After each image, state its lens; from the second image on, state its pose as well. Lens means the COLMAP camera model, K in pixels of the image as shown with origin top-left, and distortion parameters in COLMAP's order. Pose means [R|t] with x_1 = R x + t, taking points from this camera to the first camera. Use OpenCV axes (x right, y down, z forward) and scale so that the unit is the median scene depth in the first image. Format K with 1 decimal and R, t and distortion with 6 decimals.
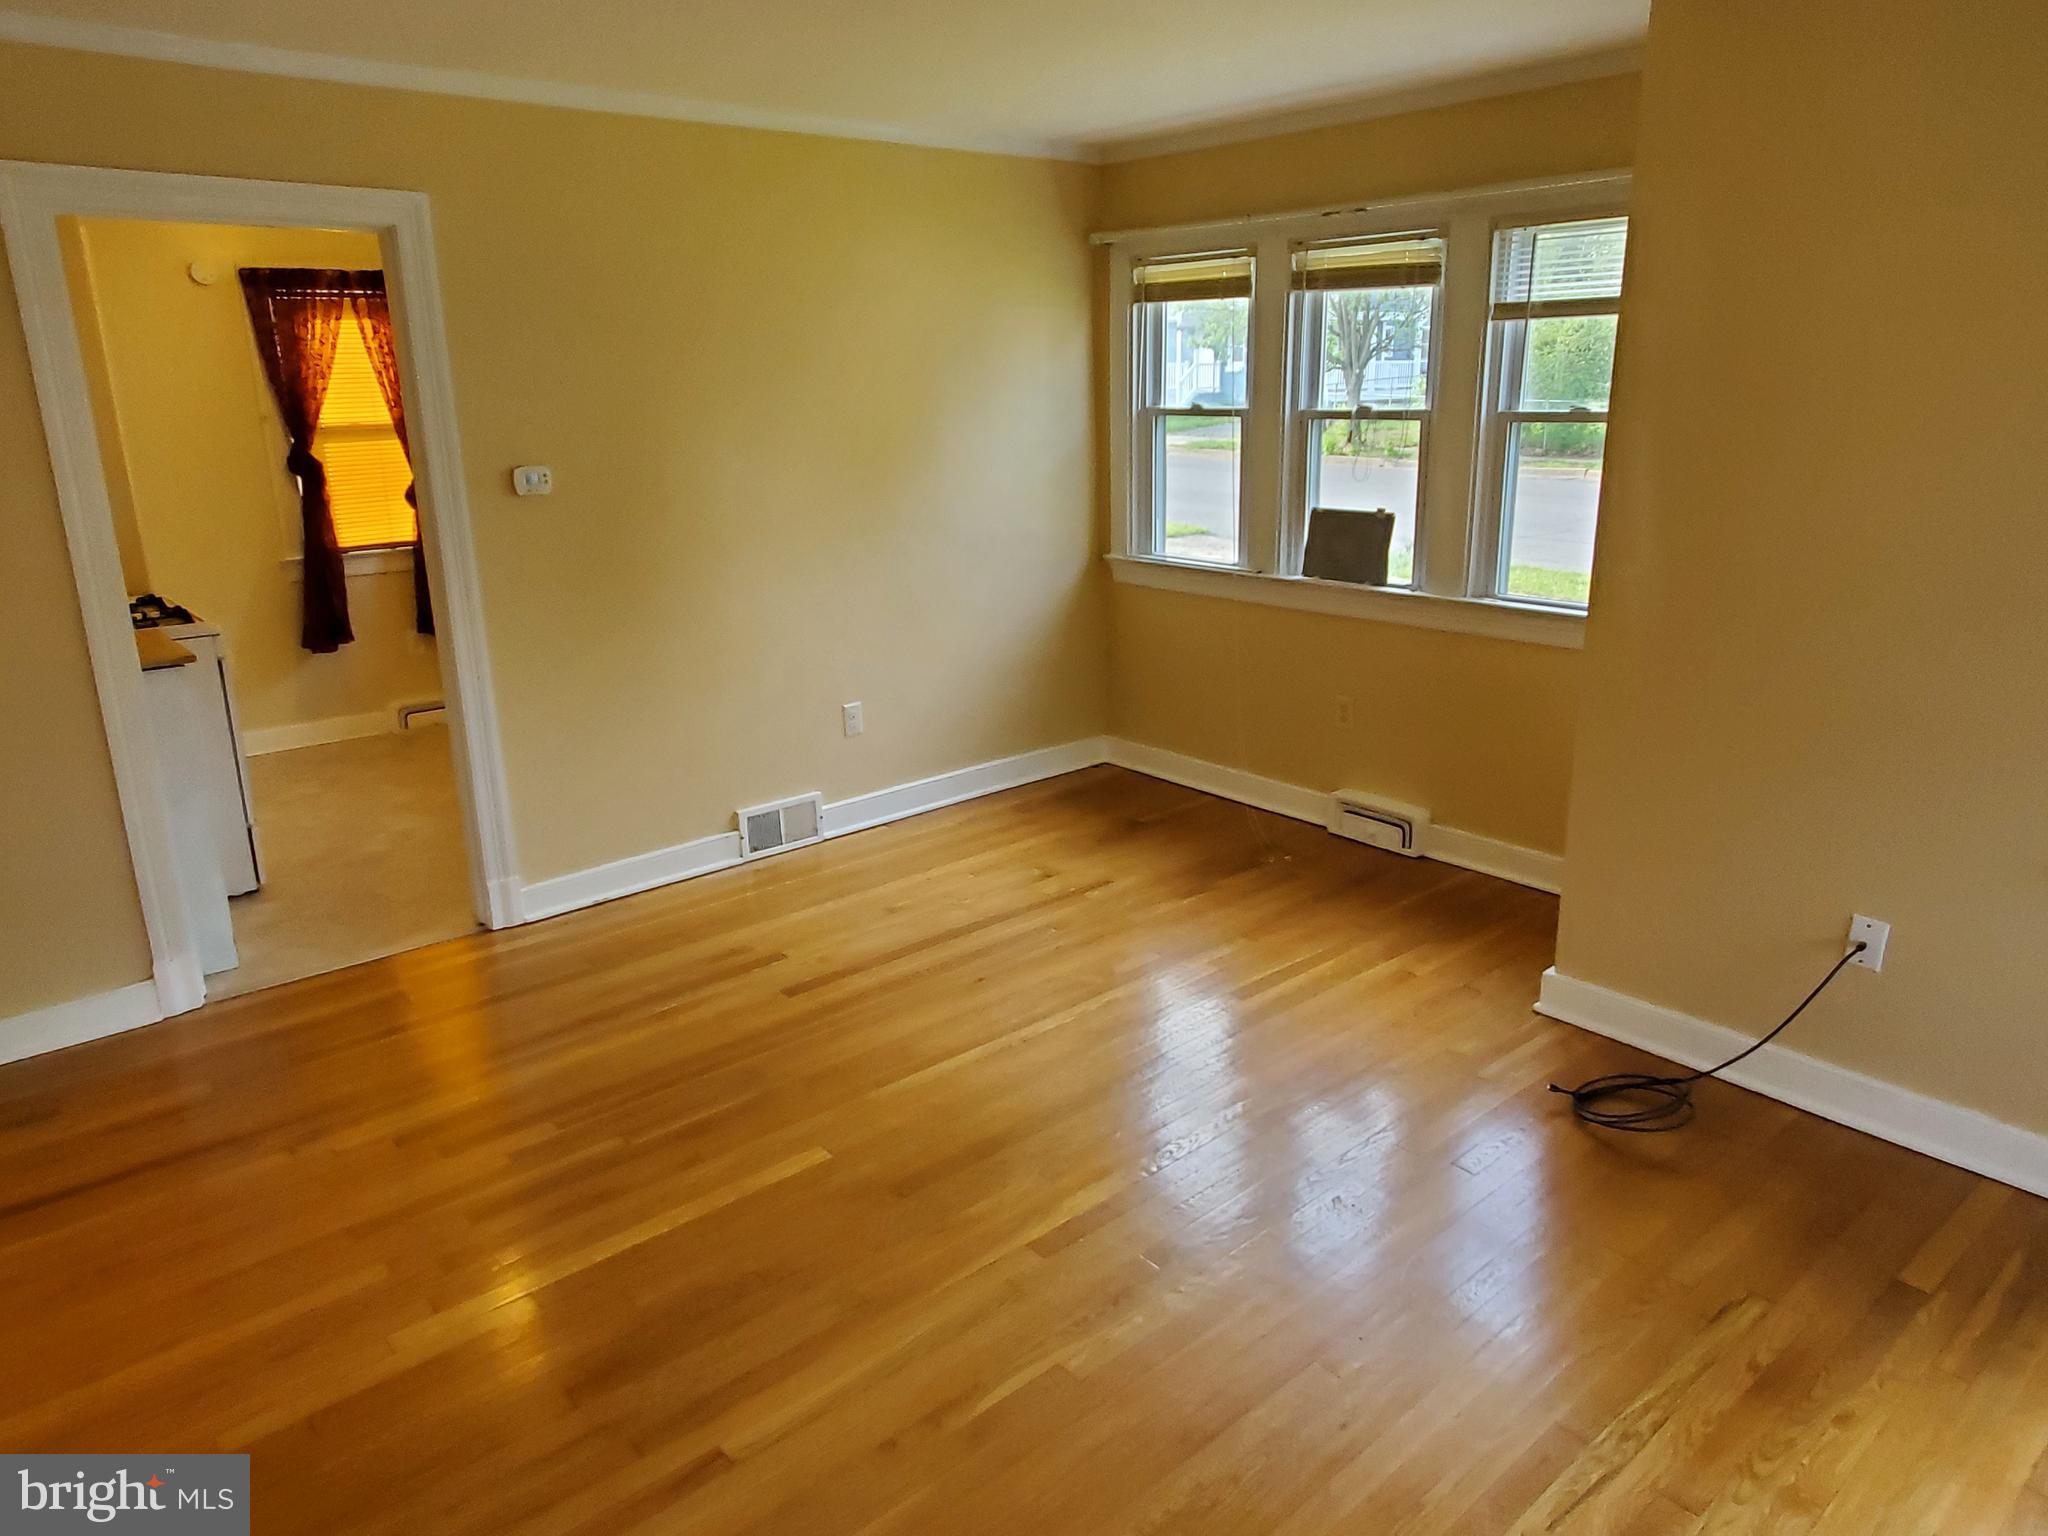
lens RADIAL K [[1324.0, 0, 1024.0], [0, 1324.0, 768.0], [0, 0, 1]] dist [0.001421, 0.000071]
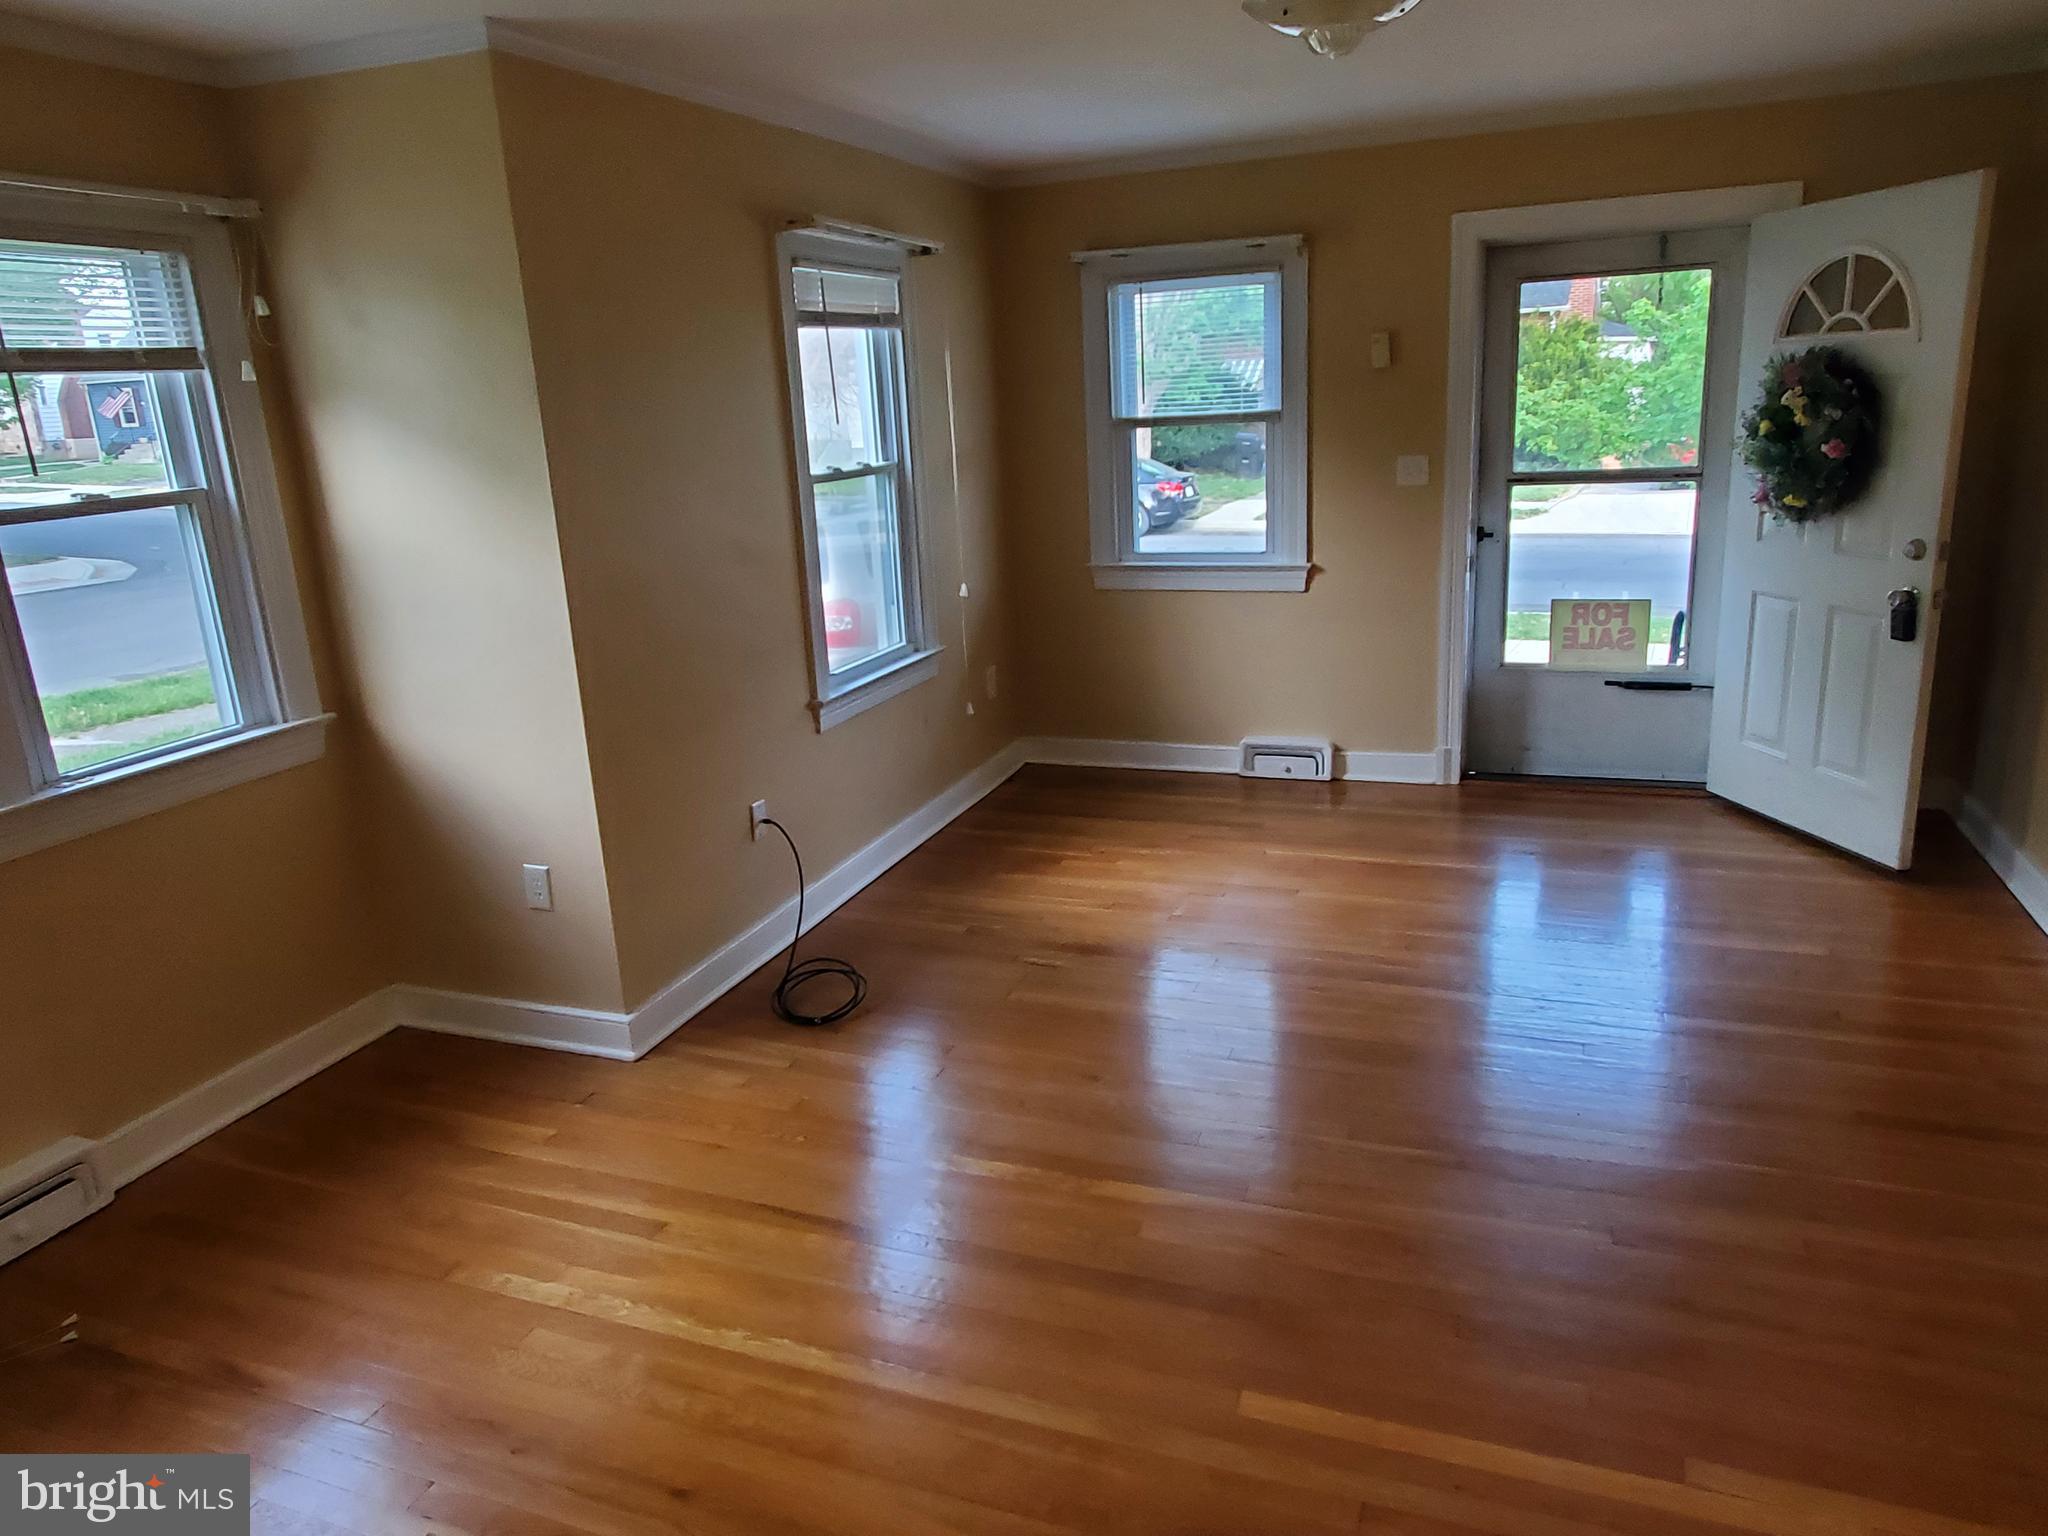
lens RADIAL K [[1400.3, 0, 1023.6], [0, 1400.3, 747.0], [0, 0, 1]] dist [-0.004041, -0.001165]
pose [[-0.474984, -0.196146, 0.857856, -0.632067], [0.300594, 0.880042, 0.367654, -0.337012], [-0.827063, 0.432496, -0.359045, 1.102170]]
